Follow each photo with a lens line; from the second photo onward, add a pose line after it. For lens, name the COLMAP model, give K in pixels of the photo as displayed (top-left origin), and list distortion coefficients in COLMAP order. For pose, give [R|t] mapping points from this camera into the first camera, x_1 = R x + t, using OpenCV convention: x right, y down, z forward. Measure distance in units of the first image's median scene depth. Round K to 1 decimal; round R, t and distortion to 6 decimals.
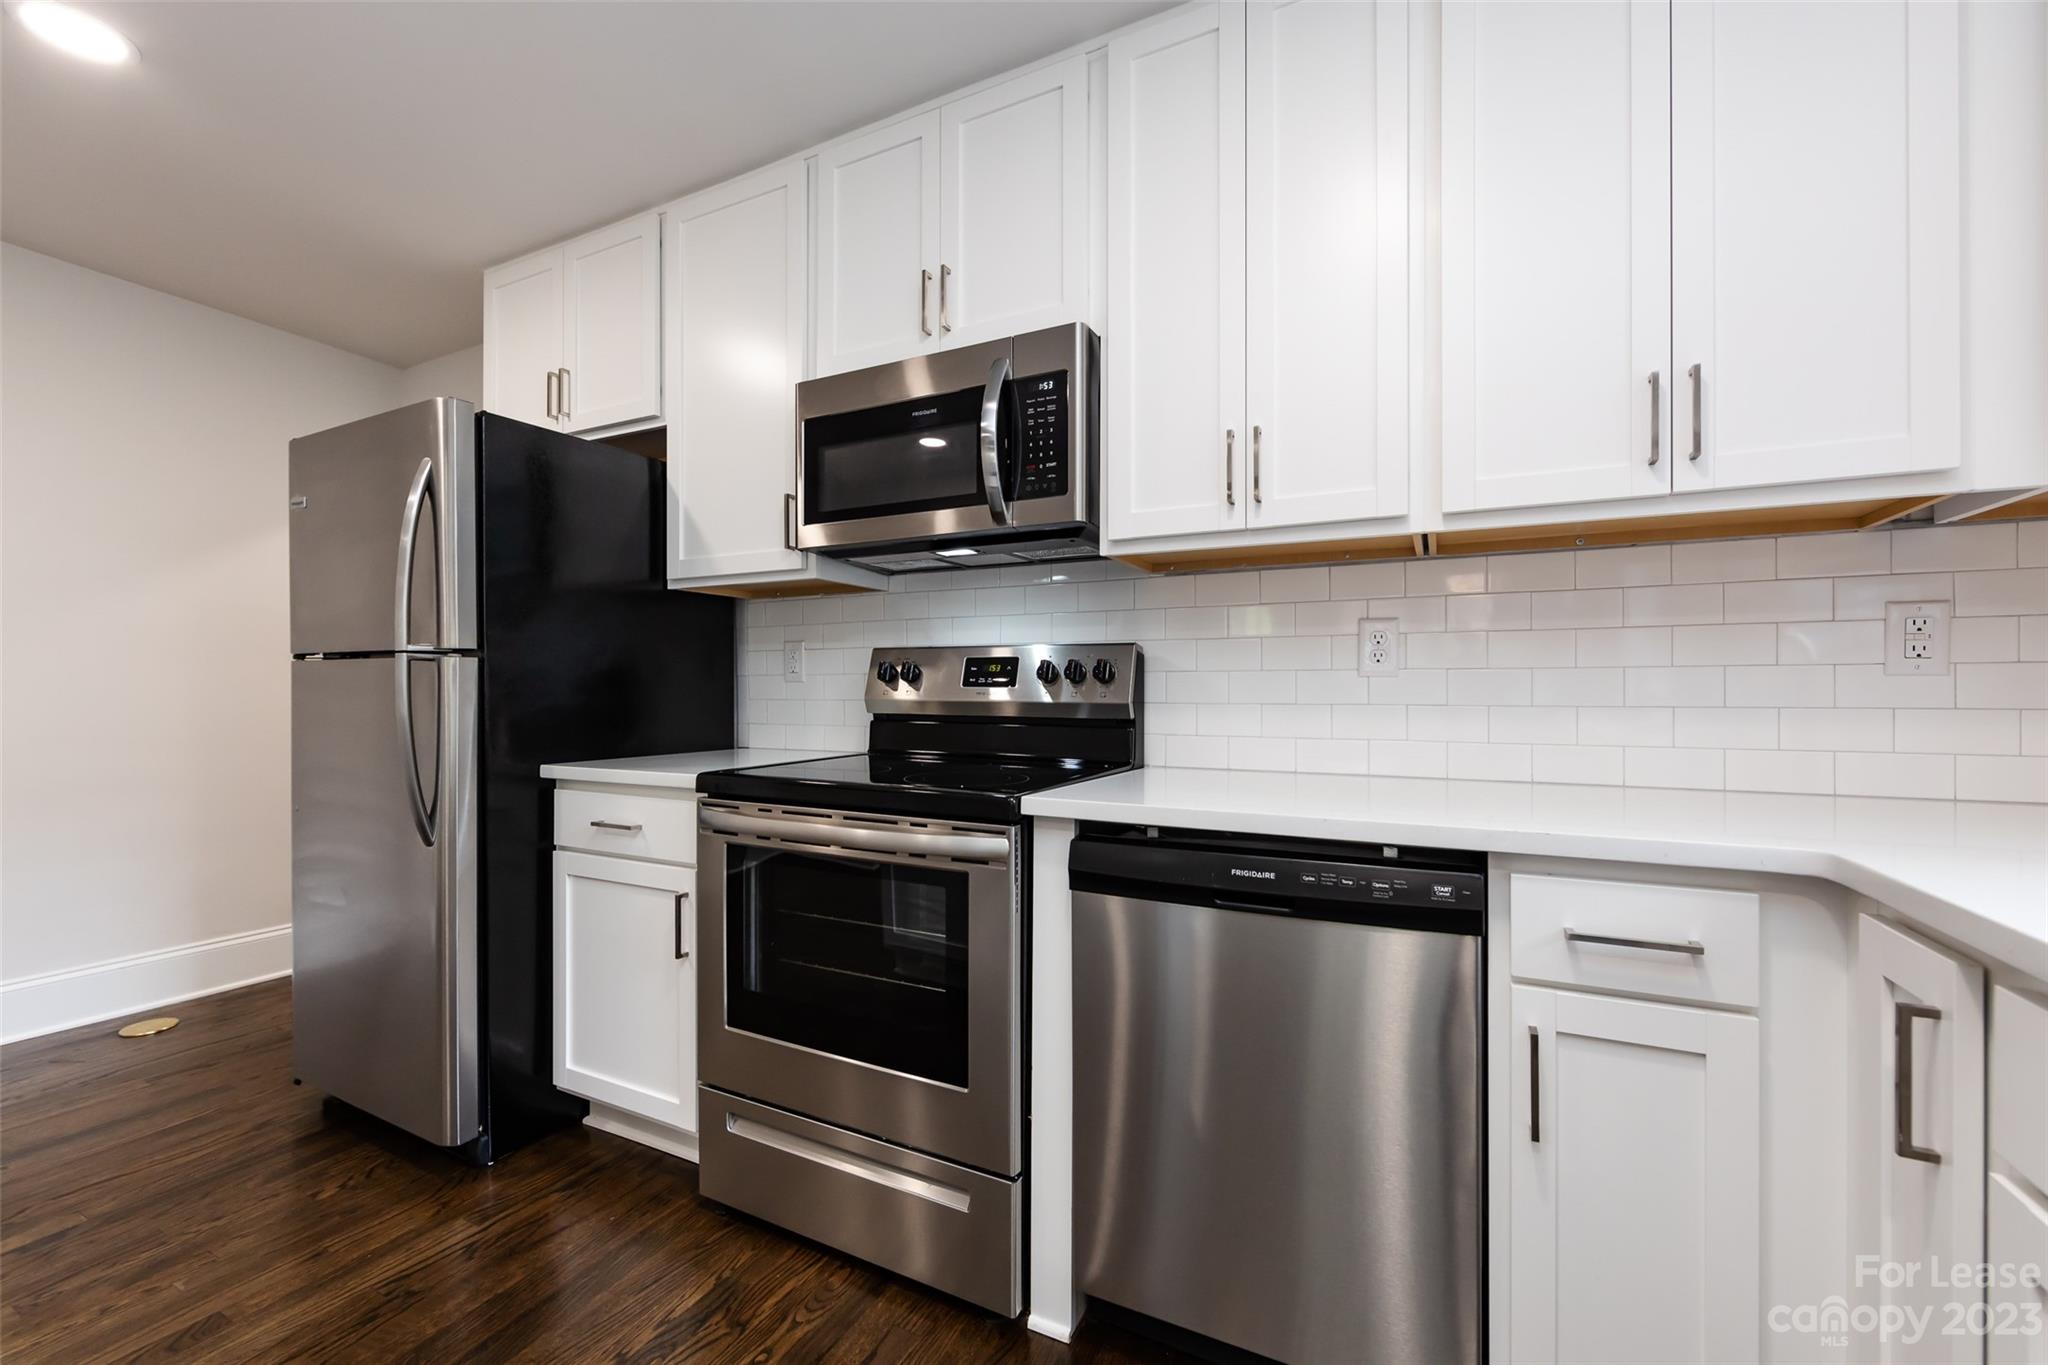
lens RADIAL K [[794.7, 0, 1064.7], [0, 794.7, 690.1], [0, 0, 1]] dist [-0.007052, -0.000191]
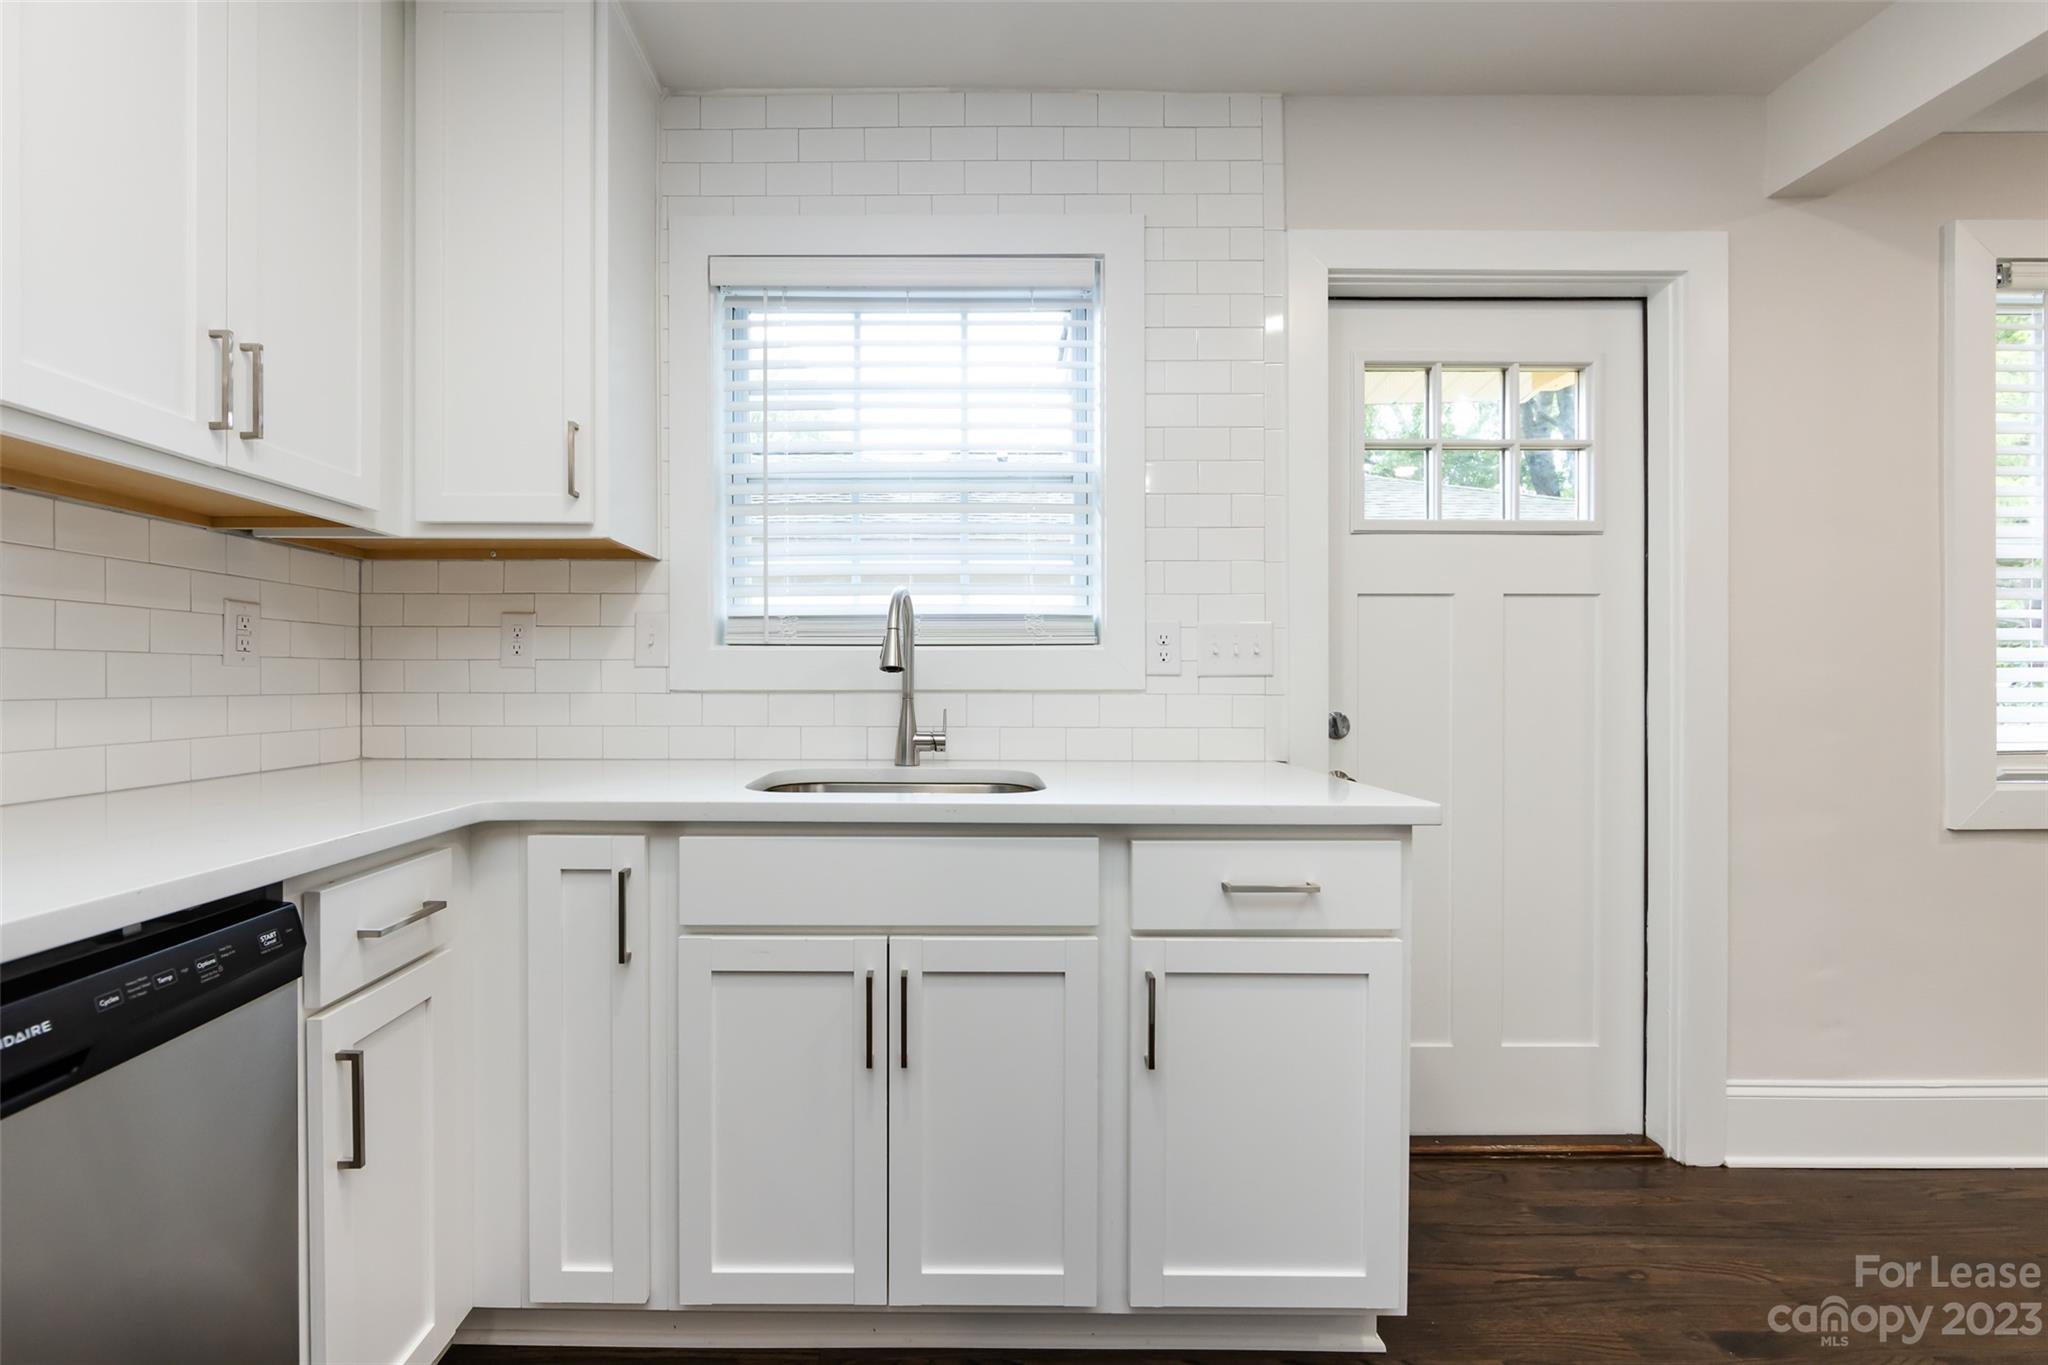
lens RADIAL K [[859.3, 0, 952.4], [0, 859.3, 683.9], [0, 0, 1]] dist [-0.000248, 0.000859]
pose [[-0.435122, -0.007443, 0.900341, -0.386525], [-0.006027, 0.999968, 0.005353, -0.005619], [-0.900351, -0.003097, -0.435153, 0.502439]]
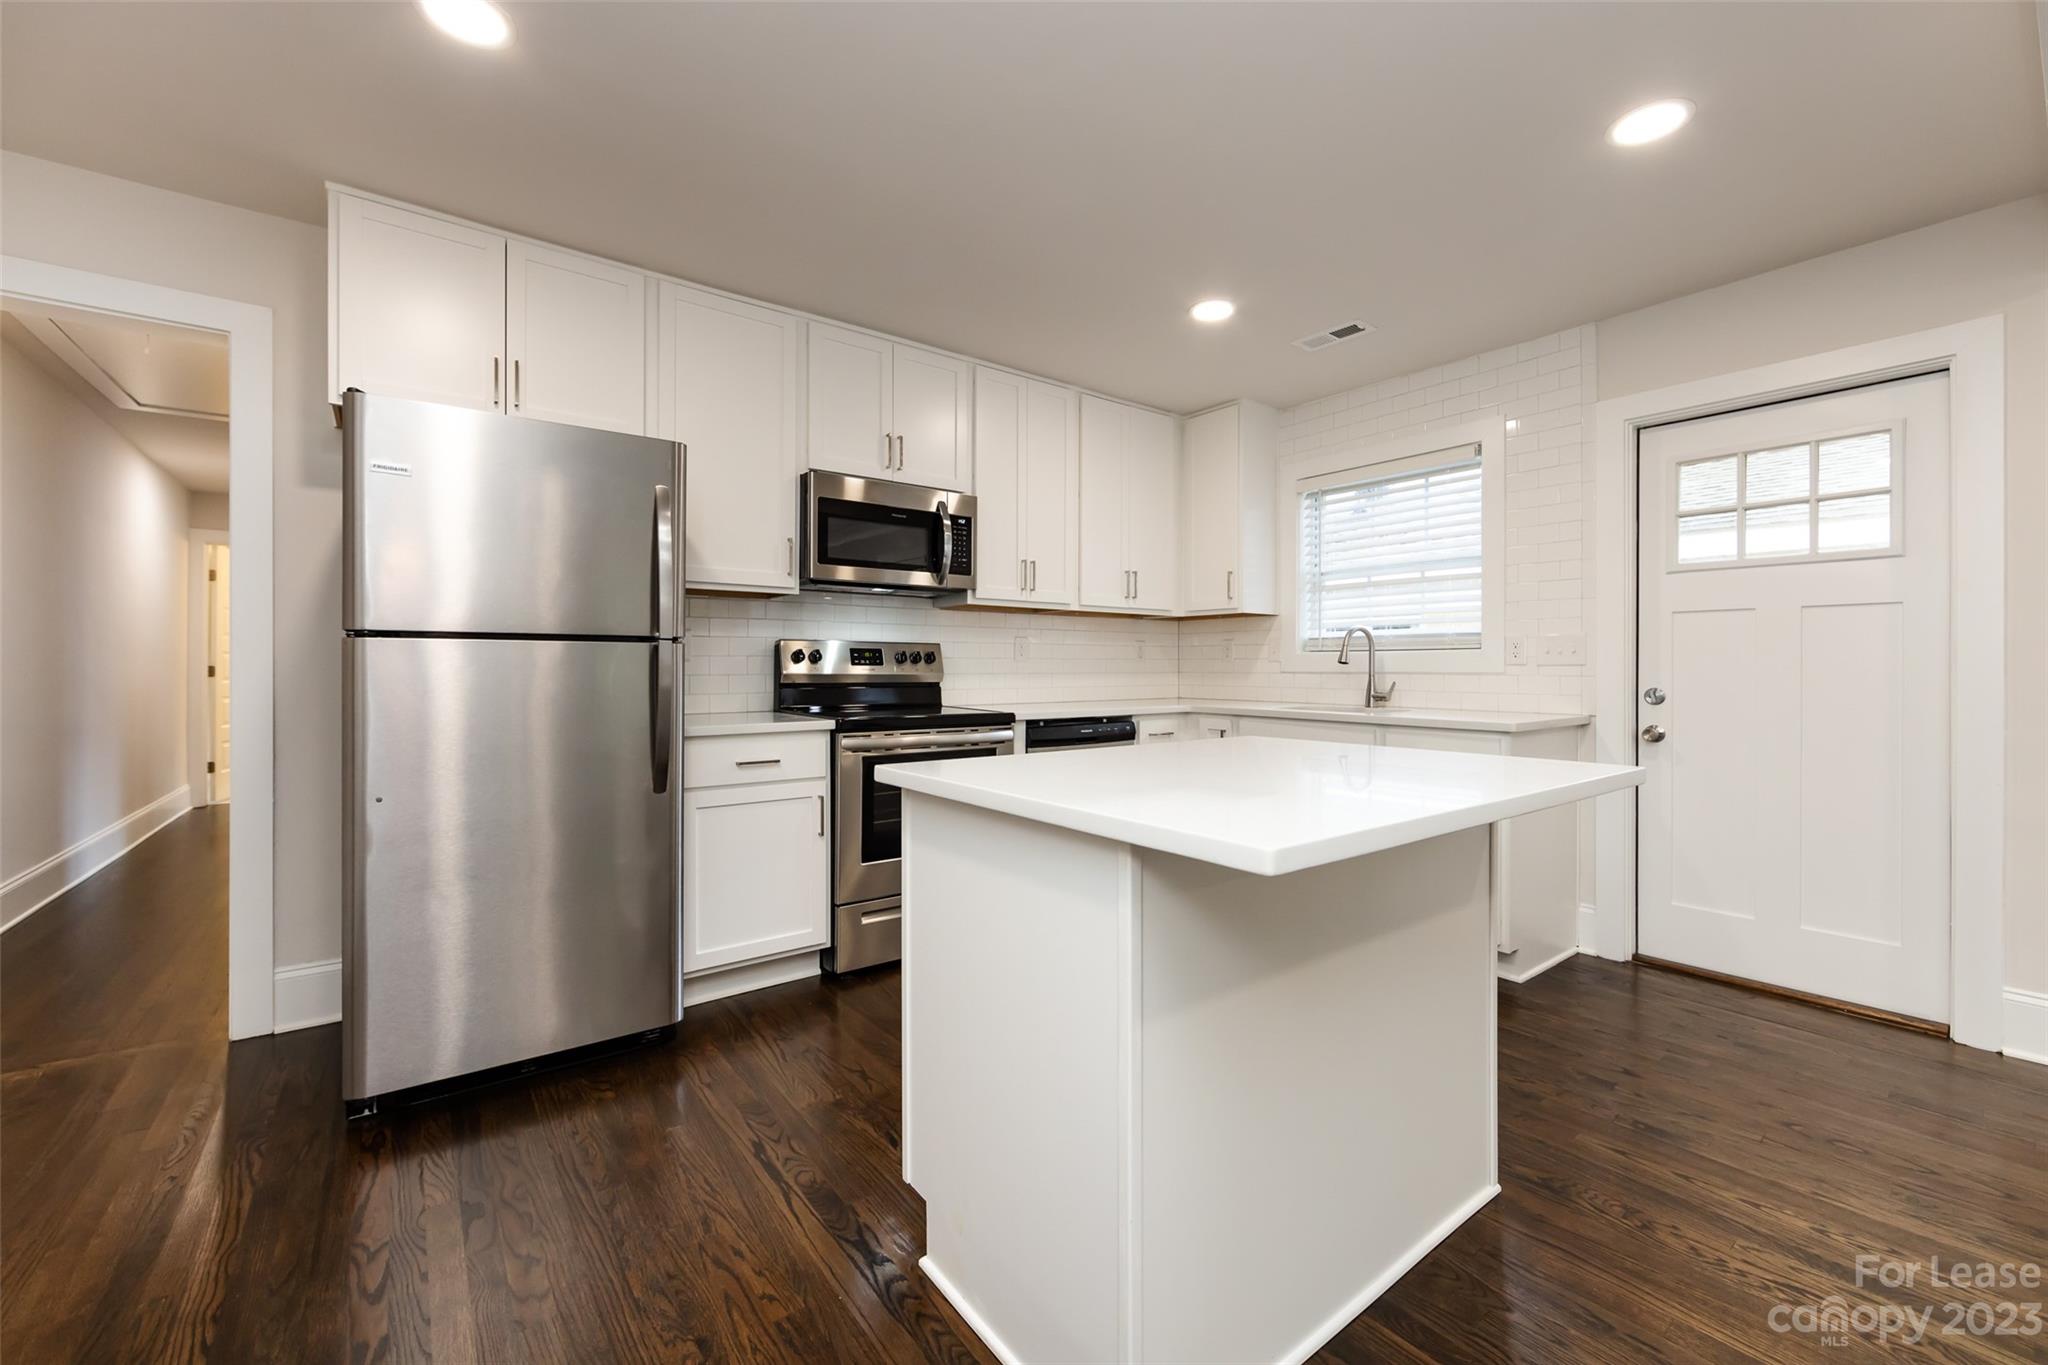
lens RADIAL K [[810.2, 0, 1012.2], [0, 810.2, 660.0], [0, 0, 1]] dist [-0.003728, -0.000421]
pose [[0.465917, 0.003104, 0.884823, -1.847072], [-0.003432, 0.999993, -0.001701, -0.016716], [-0.884822, -0.002244, 0.465924, -0.111337]]
